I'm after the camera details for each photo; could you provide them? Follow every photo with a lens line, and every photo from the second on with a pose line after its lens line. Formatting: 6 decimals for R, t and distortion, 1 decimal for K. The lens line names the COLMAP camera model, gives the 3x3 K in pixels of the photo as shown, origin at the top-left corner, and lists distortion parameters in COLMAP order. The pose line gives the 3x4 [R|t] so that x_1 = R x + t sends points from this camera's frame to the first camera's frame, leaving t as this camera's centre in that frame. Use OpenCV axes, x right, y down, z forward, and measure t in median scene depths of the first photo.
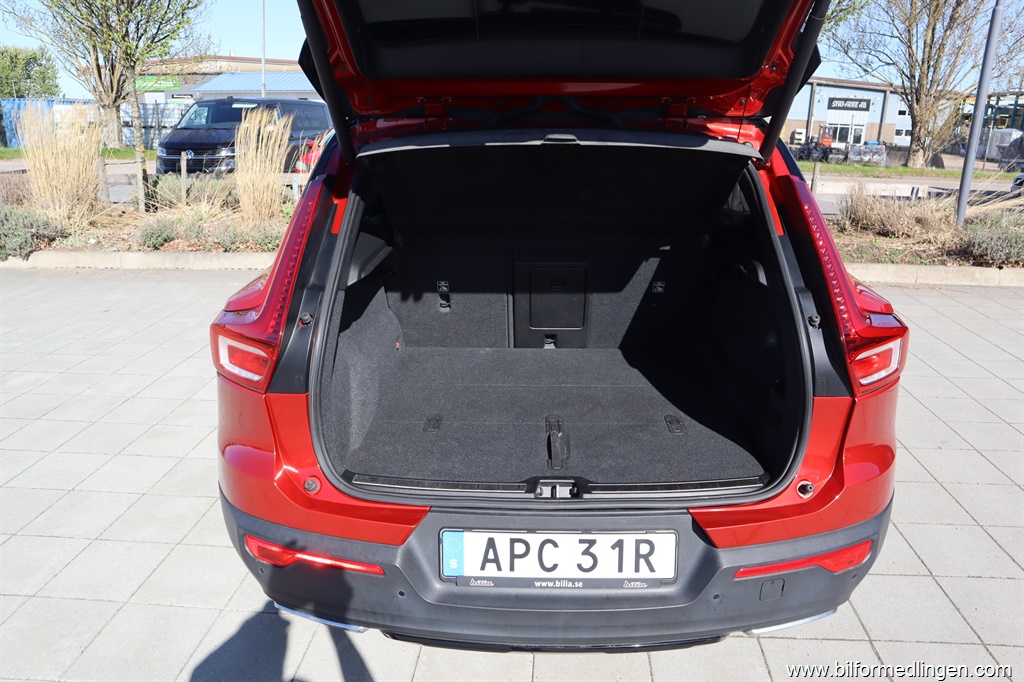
lens RADIAL K [[731.8, 0, 520.5], [0, 731.8, 339.8], [0, 0, 1]] dist [-0.101282, 0.005513]
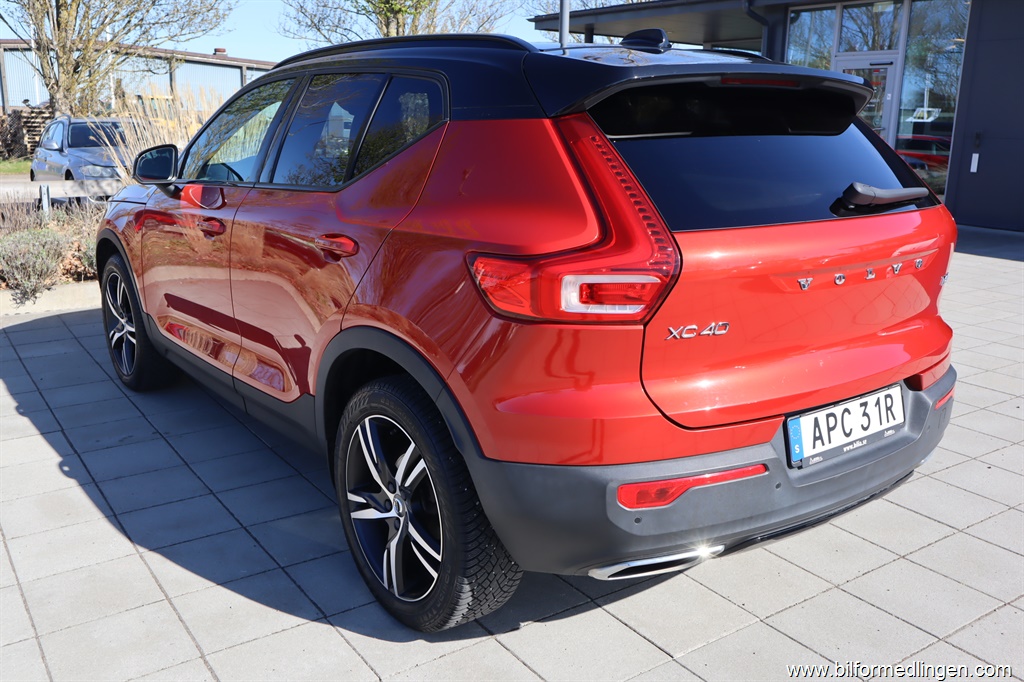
lens RADIAL K [[925.6, 0, 509.7], [0, 925.6, 339.6], [0, 0, 1]] dist [-0.019436, 0.004402]
pose [[0.773179, -0.141394, 0.618224, -1.205718], [0.178251, 0.983983, 0.002118, 0.057946], [-0.608621, 0.108562, 0.785999, 0.125241]]
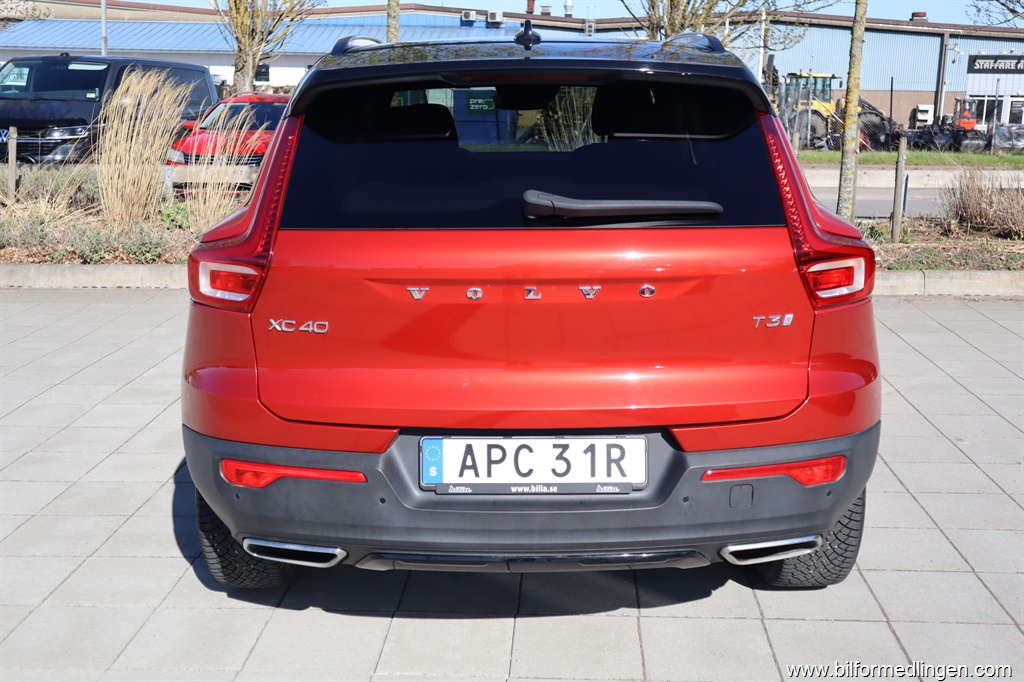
lens RADIAL K [[1155.0, 0, 518.5], [0, 1155.0, 342.2], [0, 0, 1]] dist [0.002190, 0.000000]
pose [[0.999822, -0.005512, 0.018050, 0.001338], [0.007067, 0.996163, -0.087227, 0.252569], [-0.017500, 0.087339, 0.996025, -0.629108]]
